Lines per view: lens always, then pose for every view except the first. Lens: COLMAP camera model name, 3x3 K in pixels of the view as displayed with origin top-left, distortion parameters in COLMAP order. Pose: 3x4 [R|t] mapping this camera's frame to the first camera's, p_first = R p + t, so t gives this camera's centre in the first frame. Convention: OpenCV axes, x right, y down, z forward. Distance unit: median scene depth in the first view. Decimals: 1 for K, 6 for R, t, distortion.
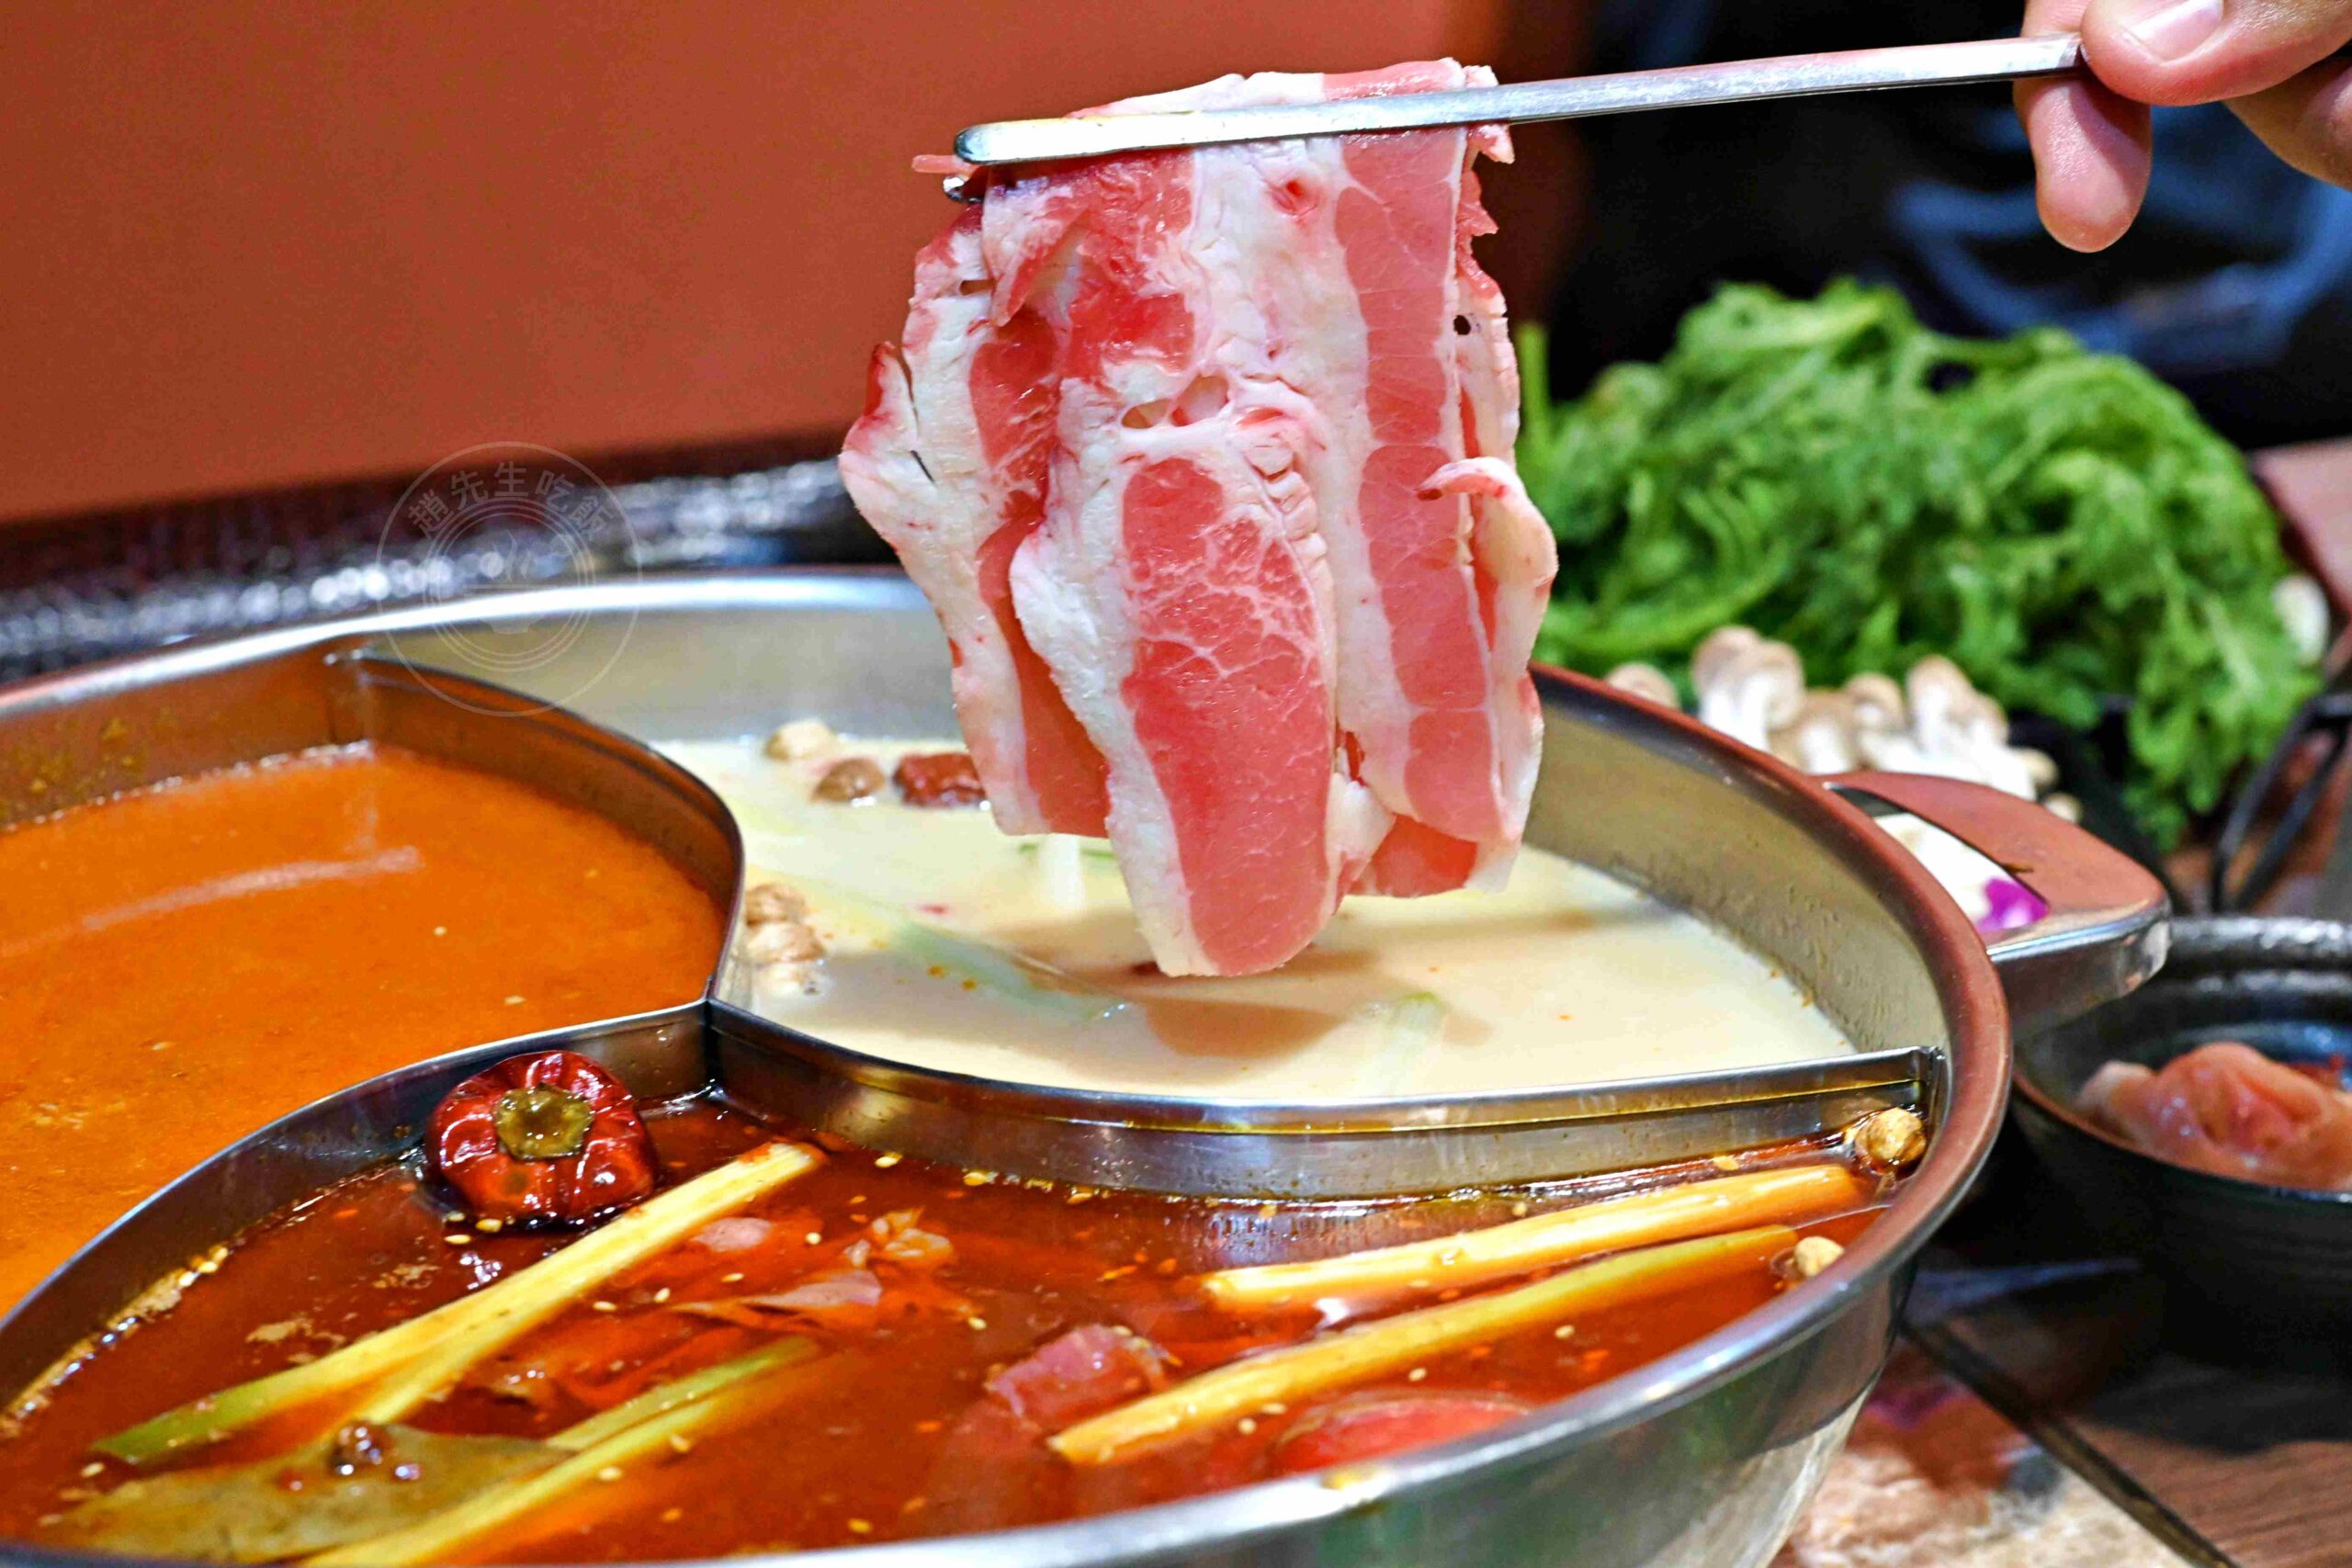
lens RADIAL K [[4979.3, 0, 1191.9], [0, 4979.3, 780.0], [0, 0, 1]] dist [0.061766, 0.000000]
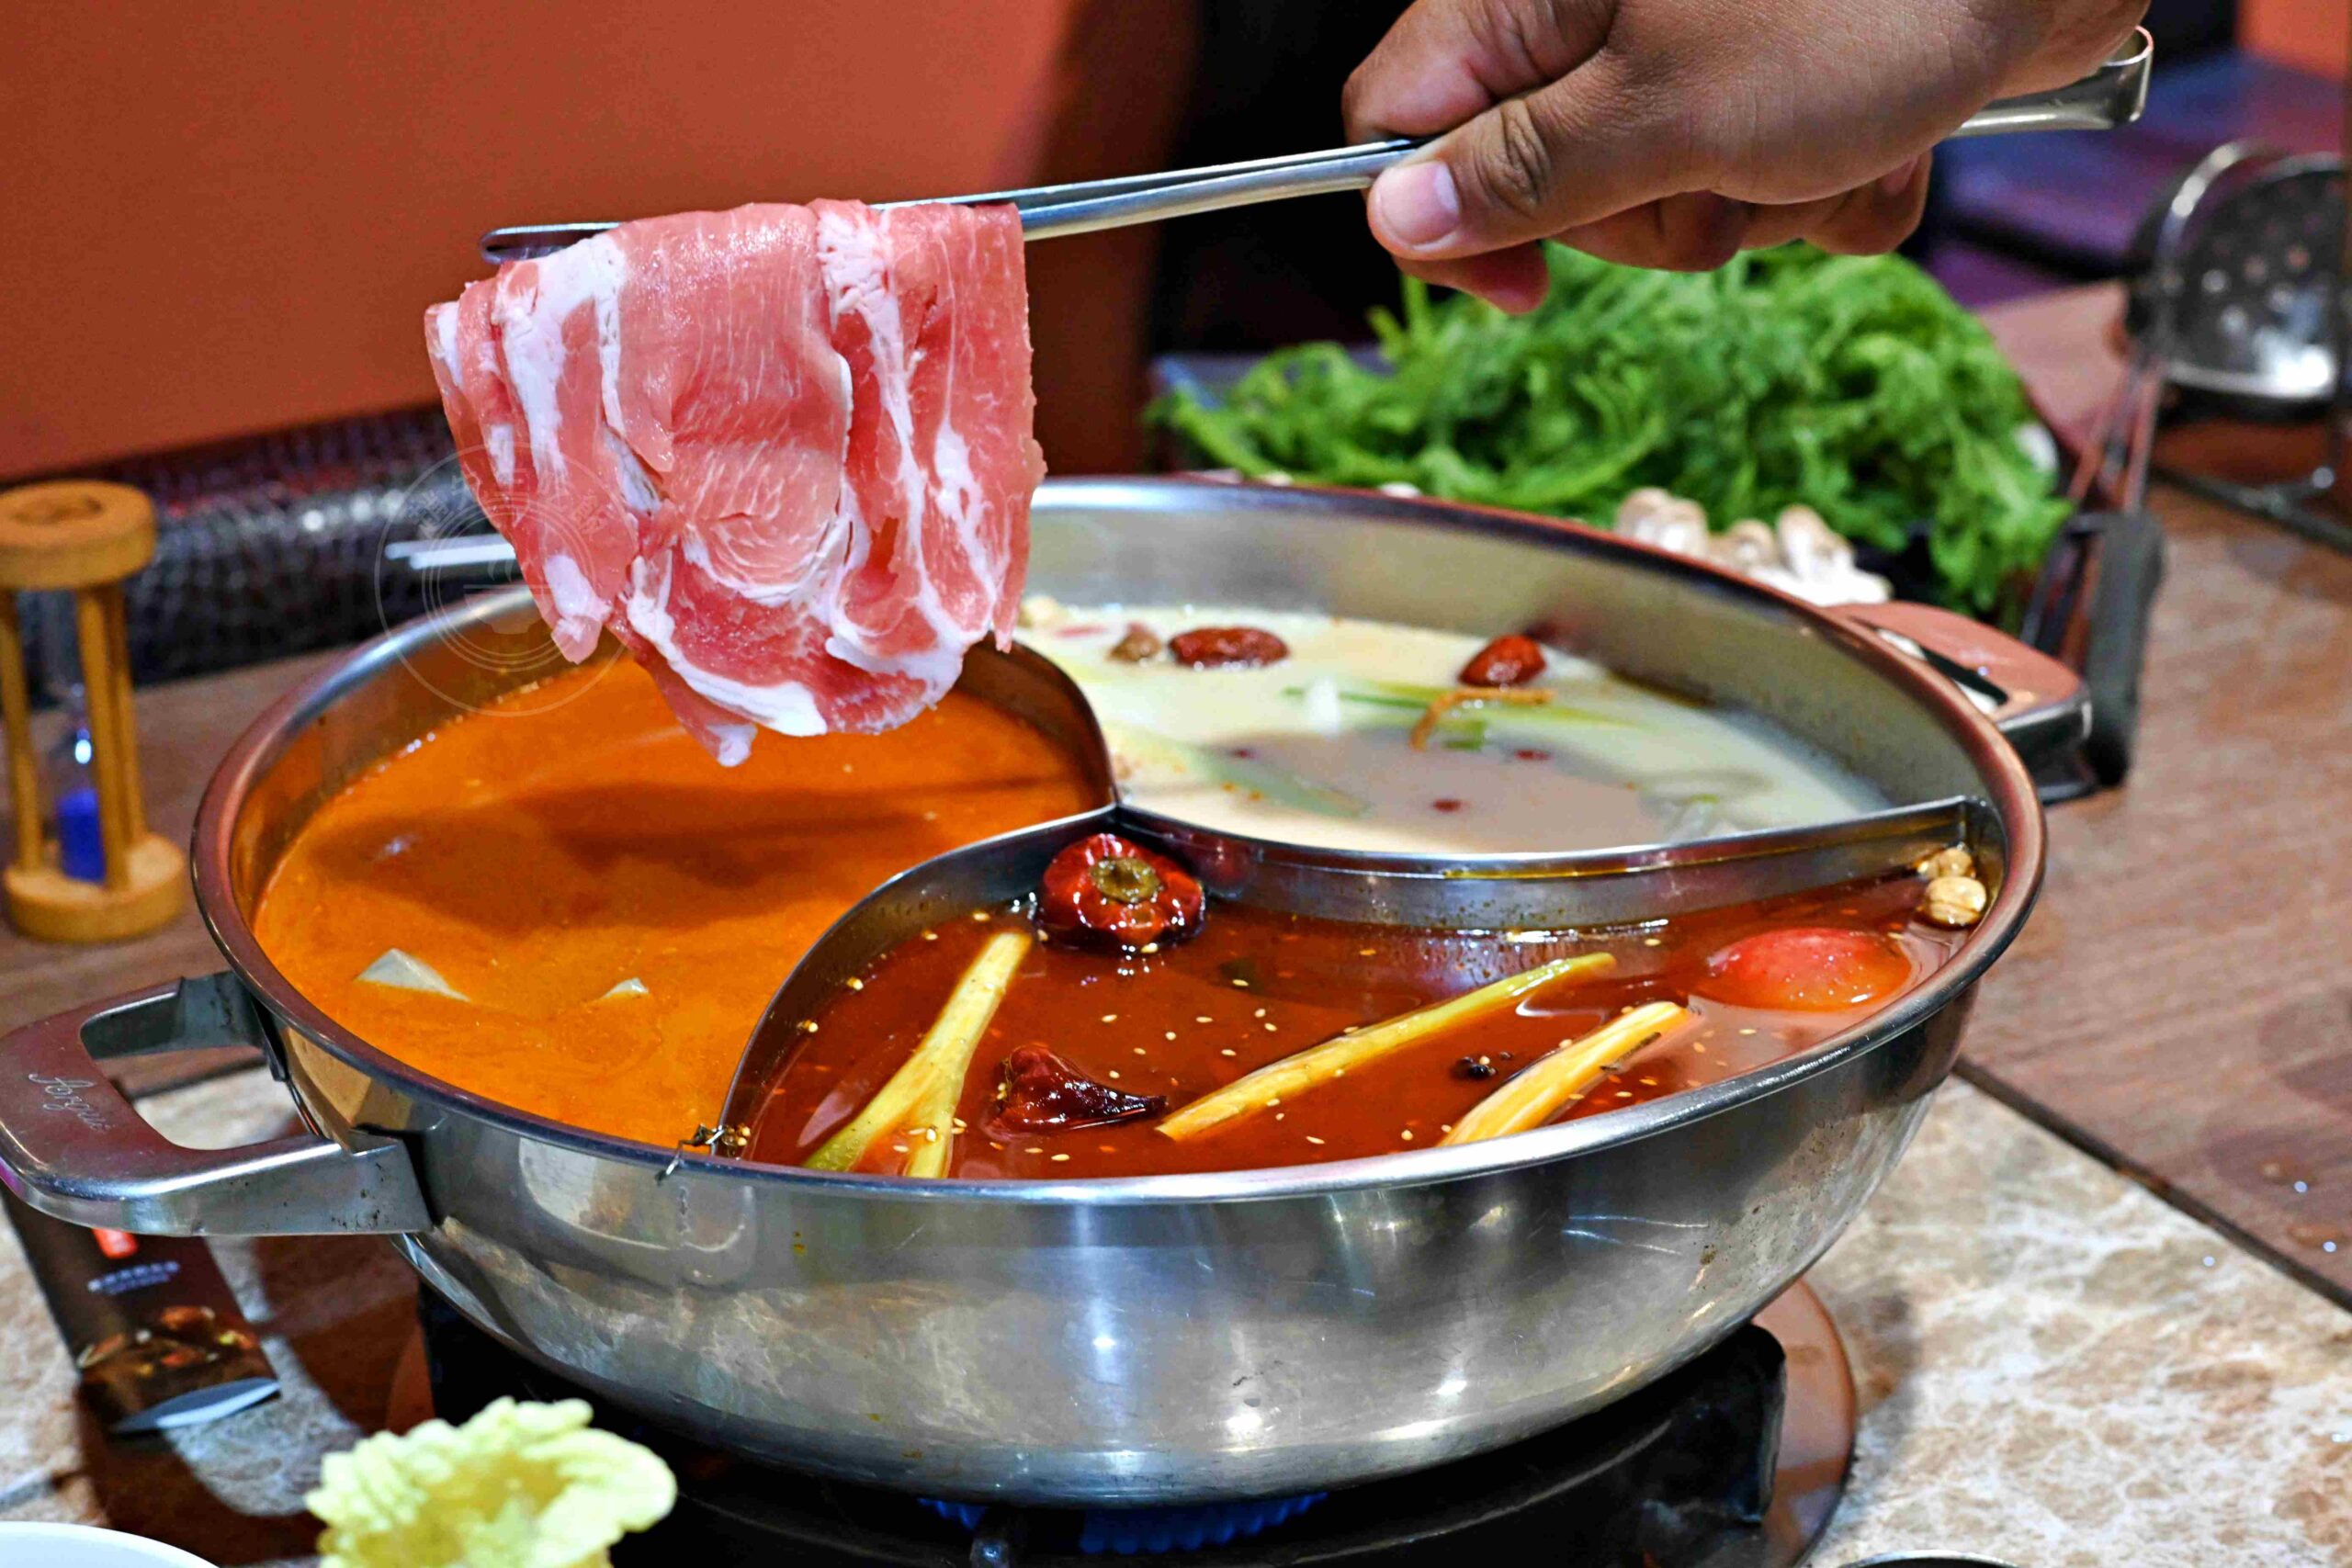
lens RADIAL K [[4979.3, 0, 1163.1], [0, 4979.3, 791.5], [0, 0, 1]] dist [0.061766, 0.000000]
pose [[0.993386, -0.046674, 0.104906, -0.146427], [0.041653, 0.997903, 0.049550, -0.019668], [-0.106999, -0.044853, 0.993247, -0.261116]]
